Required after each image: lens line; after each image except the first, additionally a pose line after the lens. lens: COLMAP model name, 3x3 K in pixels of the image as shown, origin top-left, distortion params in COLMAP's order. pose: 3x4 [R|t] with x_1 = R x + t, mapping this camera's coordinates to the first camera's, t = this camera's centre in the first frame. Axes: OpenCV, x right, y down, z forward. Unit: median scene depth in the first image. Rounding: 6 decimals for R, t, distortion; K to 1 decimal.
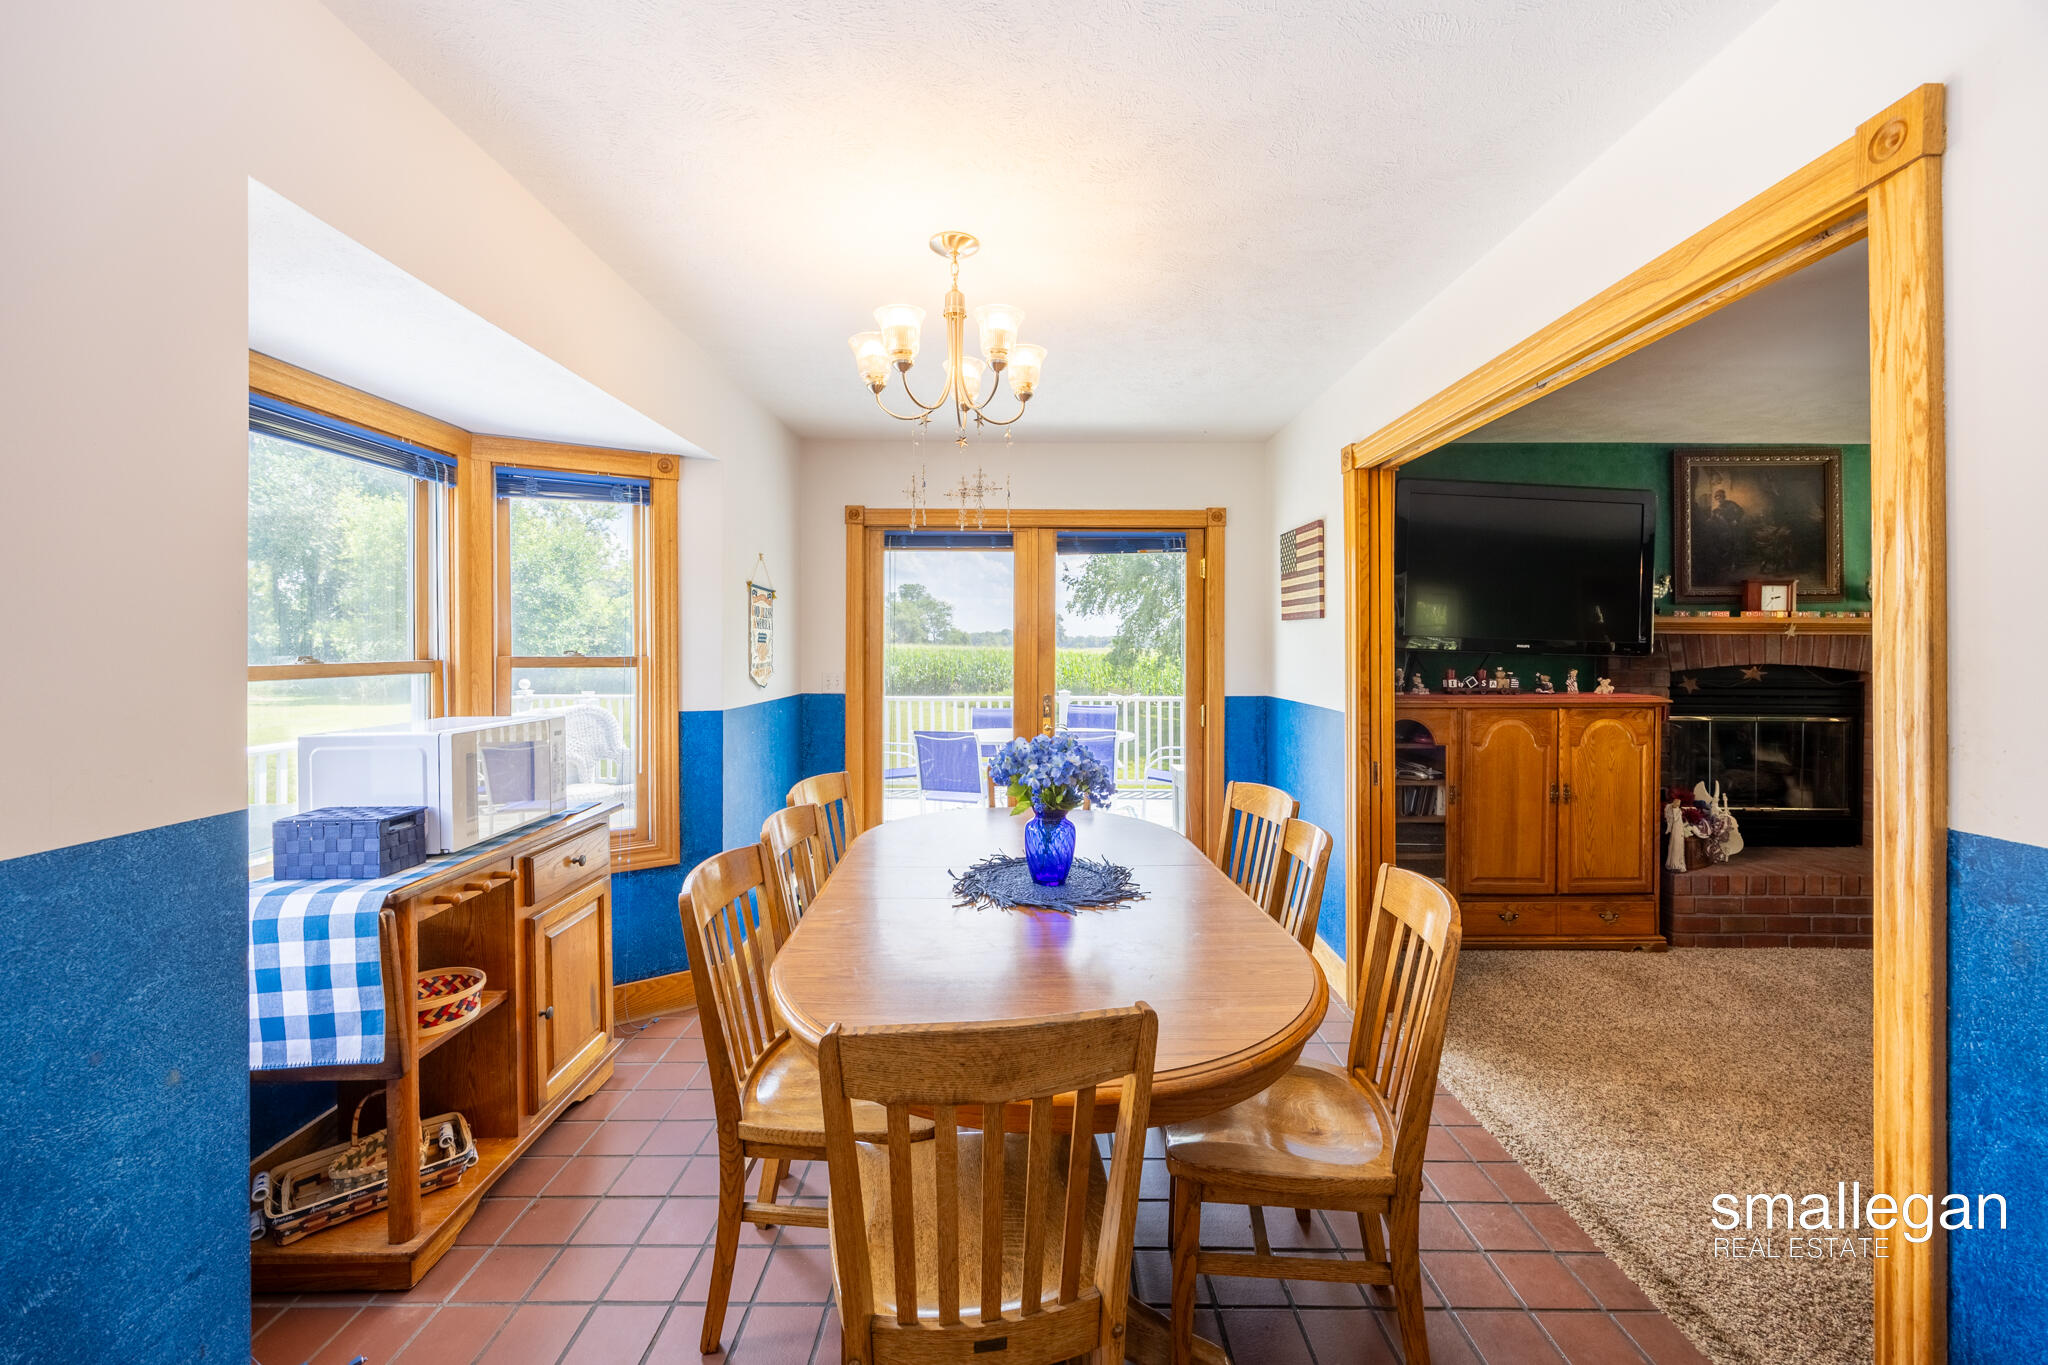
lens RADIAL K [[792.8, 0, 1030.9], [0, 792.8, 649.1], [0, 0, 1]] dist [0.000860, -0.000047]
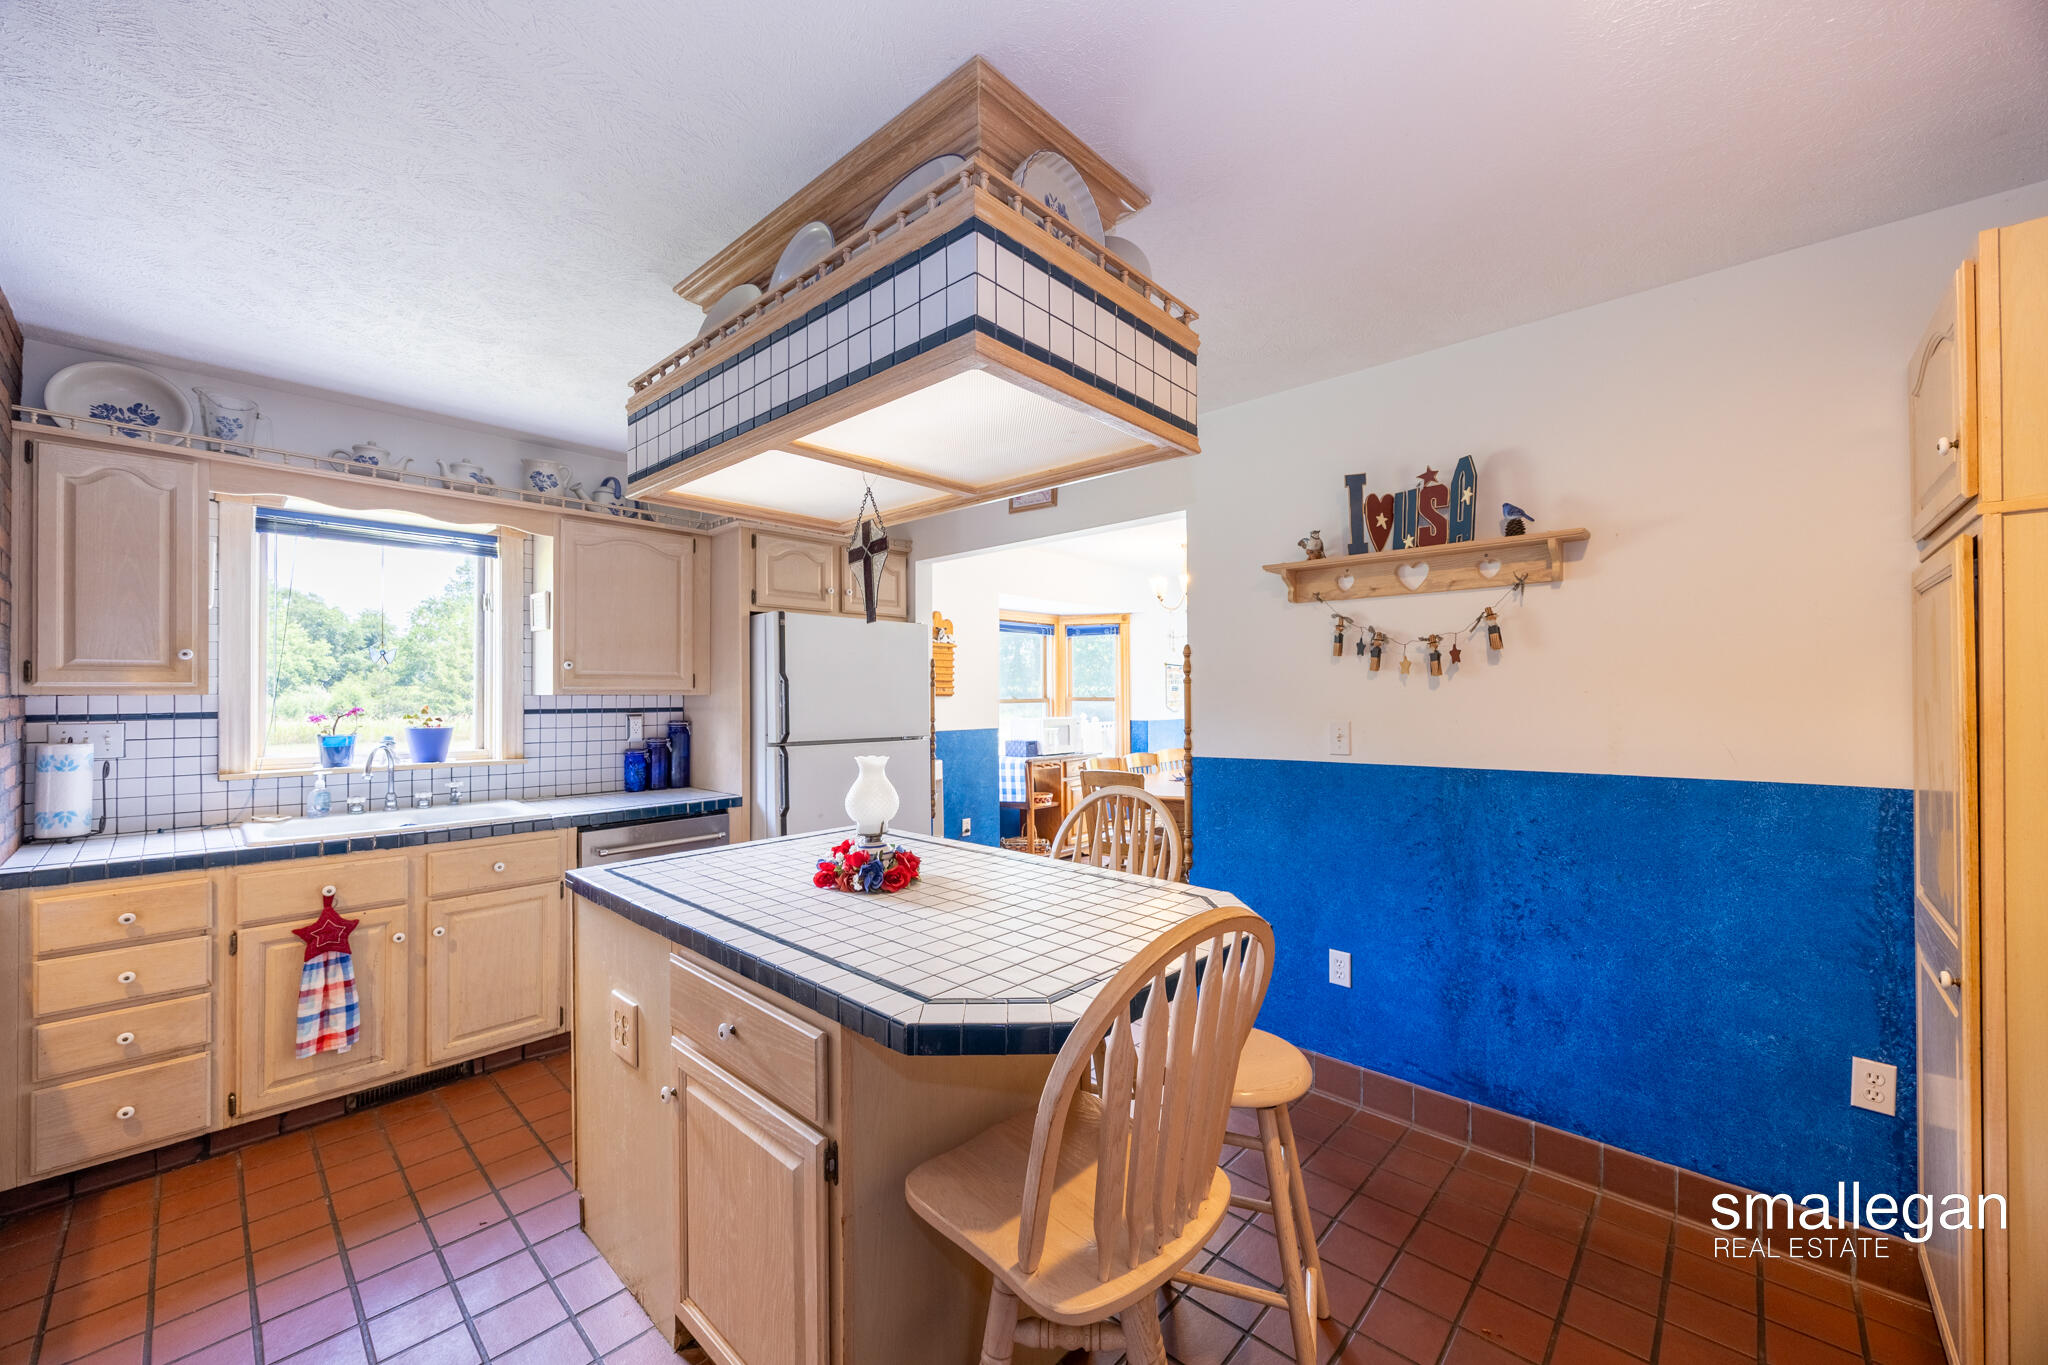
lens RADIAL K [[792.8, 0, 1021.7], [0, 792.8, 686.8], [0, 0, 1]] dist [0.000860, -0.000047]
pose [[0.719871, -0.004240, -0.694095, 1.567409], [-0.003002, 0.999953, -0.009223, 0.002292], [0.694101, 0.008723, 0.719824, -1.513034]]
